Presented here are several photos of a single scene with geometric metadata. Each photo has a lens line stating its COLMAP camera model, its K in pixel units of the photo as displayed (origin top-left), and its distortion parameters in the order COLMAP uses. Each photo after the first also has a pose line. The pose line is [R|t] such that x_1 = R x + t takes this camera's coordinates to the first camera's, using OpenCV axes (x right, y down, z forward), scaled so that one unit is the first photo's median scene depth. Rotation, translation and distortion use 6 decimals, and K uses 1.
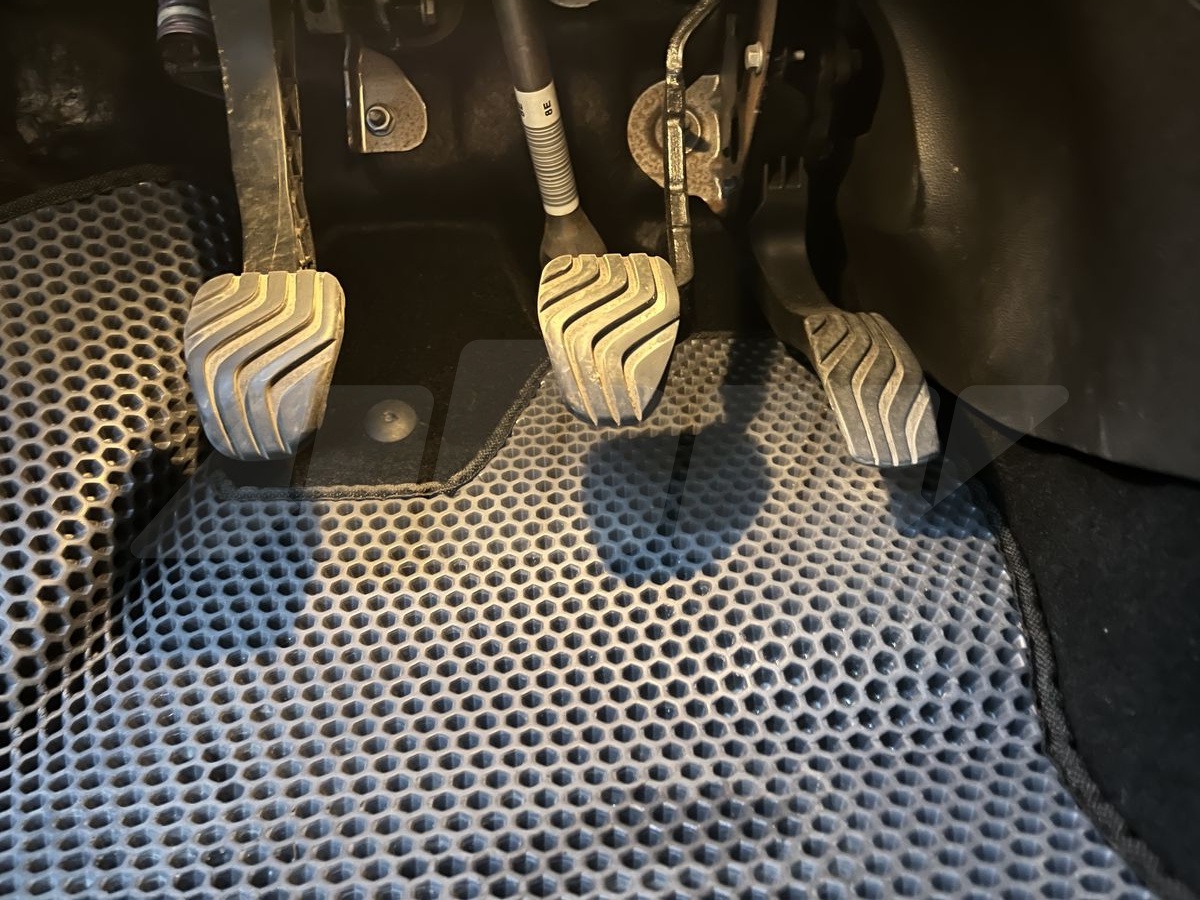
lens RADIAL K [[906.0, 0, 602.2], [0, 906.0, 449.7], [0, 0, 1]] dist [0.054717, -0.072577]
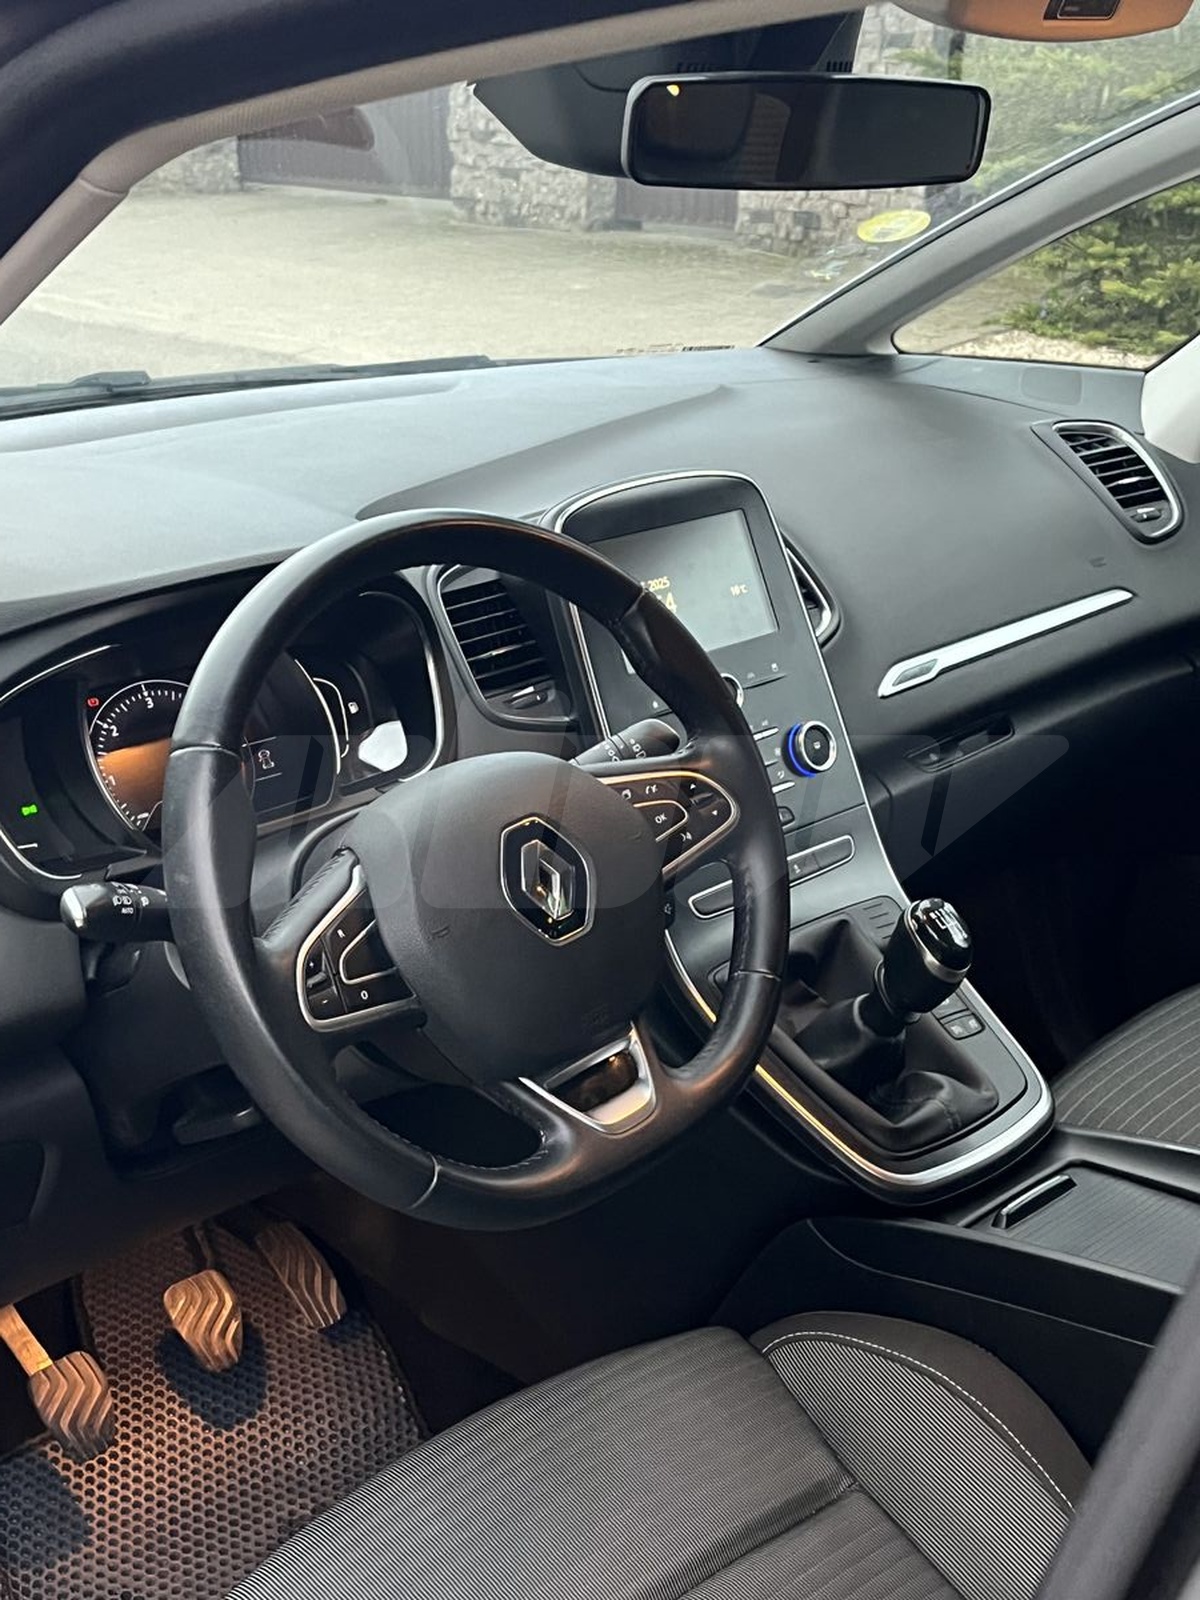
lens RADIAL K [[2019.2, 0, 591.1], [0, 2019.2, 799.4], [0, 0, 1]] dist [0.039268, 0.000000]
pose [[0.773963, -0.213201, 0.596260, -1.801586], [0.167043, 0.977004, 0.132514, -1.746281], [-0.610801, -0.002960, 0.791779, -3.164562]]
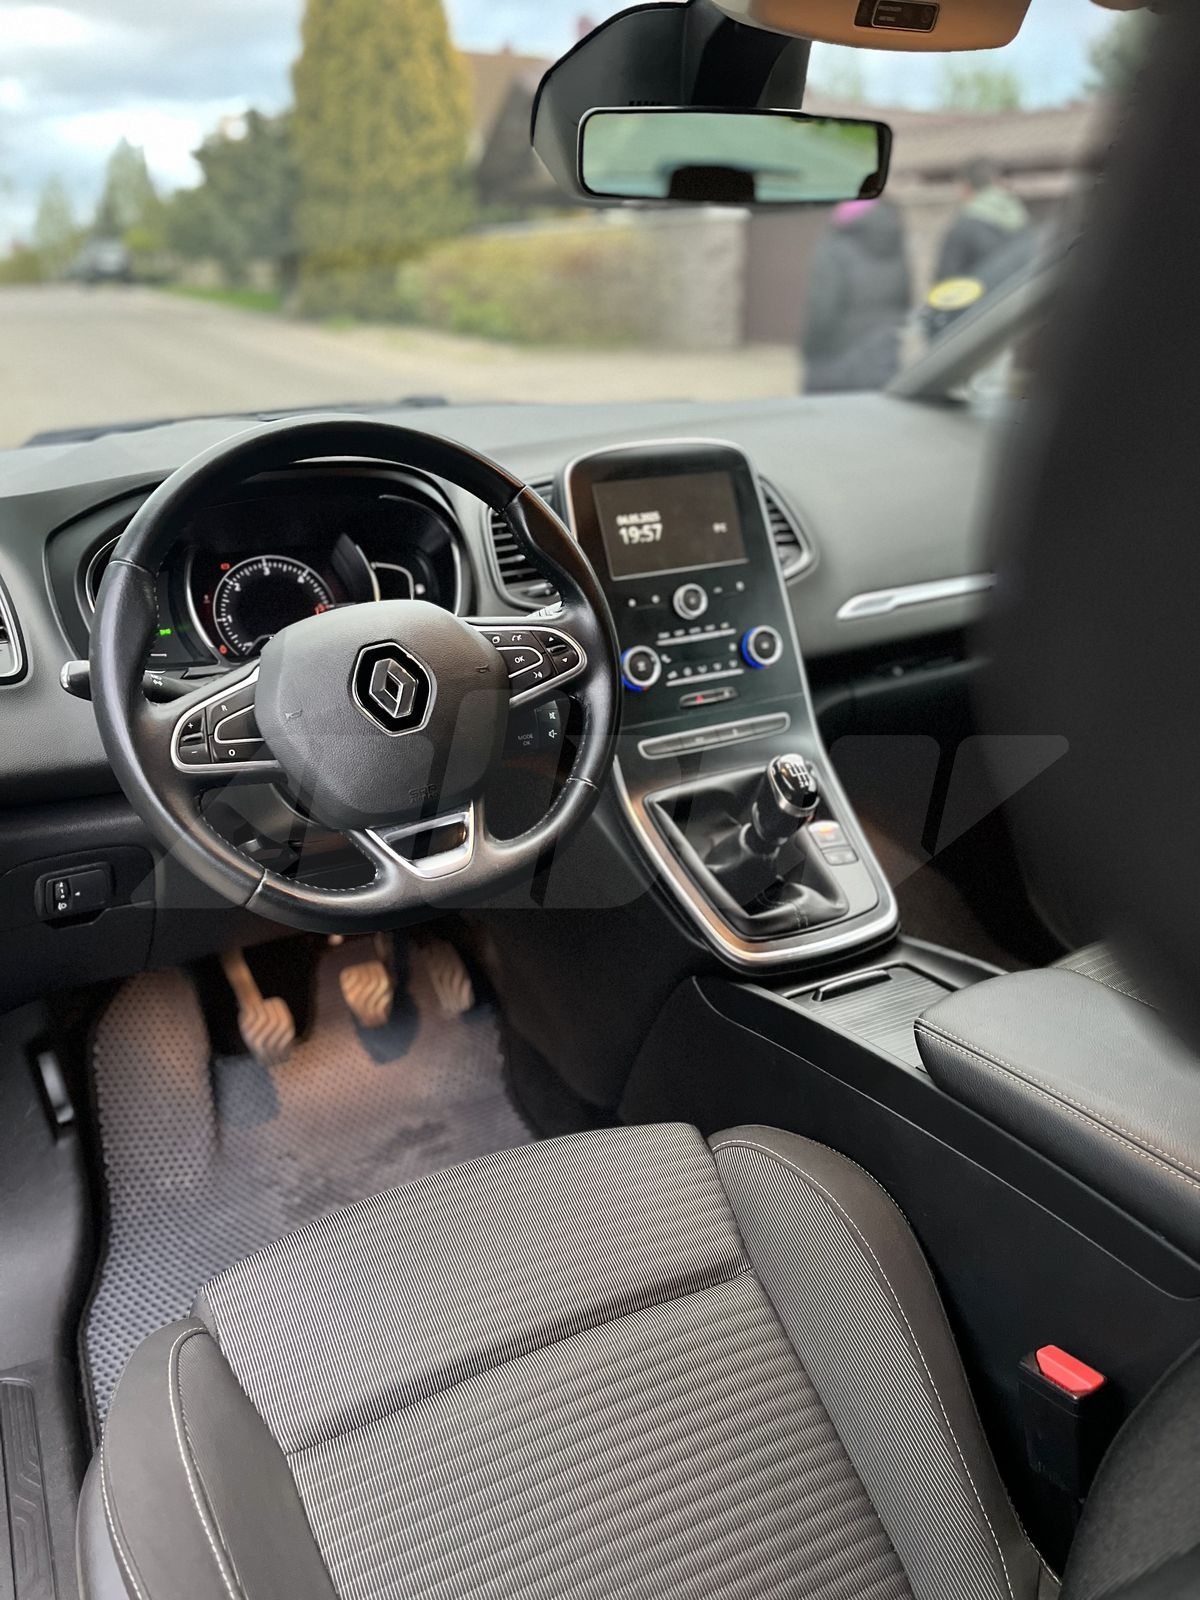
lens RADIAL K [[1208.0, 0, 607.6], [0, 1208.0, 807.7], [0, 0, 1]] dist [0.054717, -0.072577]
pose [[0.920263, -0.158839, 0.357611, -0.637388], [0.109380, 0.981896, 0.154651, -1.347893], [-0.375701, -0.103204, 0.920976, -3.203856]]
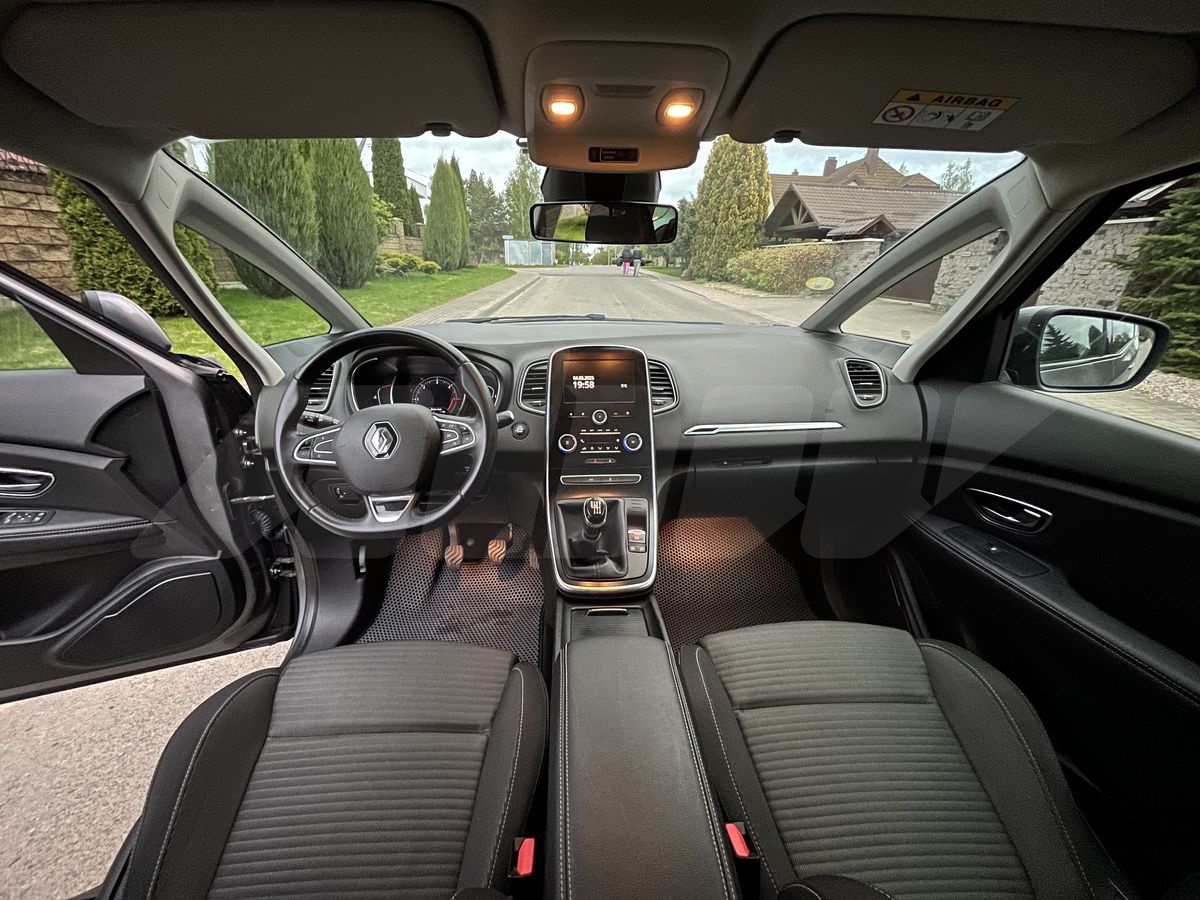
lens RADIAL K [[478.4, 0, 602.7], [0, 478.4, 449.0], [0, 0, 1]] dist [-0.005661, -0.001192]
pose [[0.999627, 0.023959, -0.013126, 0.949195], [-0.022533, 0.994764, 0.099683, -1.465978], [0.015446, -0.099350, 0.994933, -3.065957]]
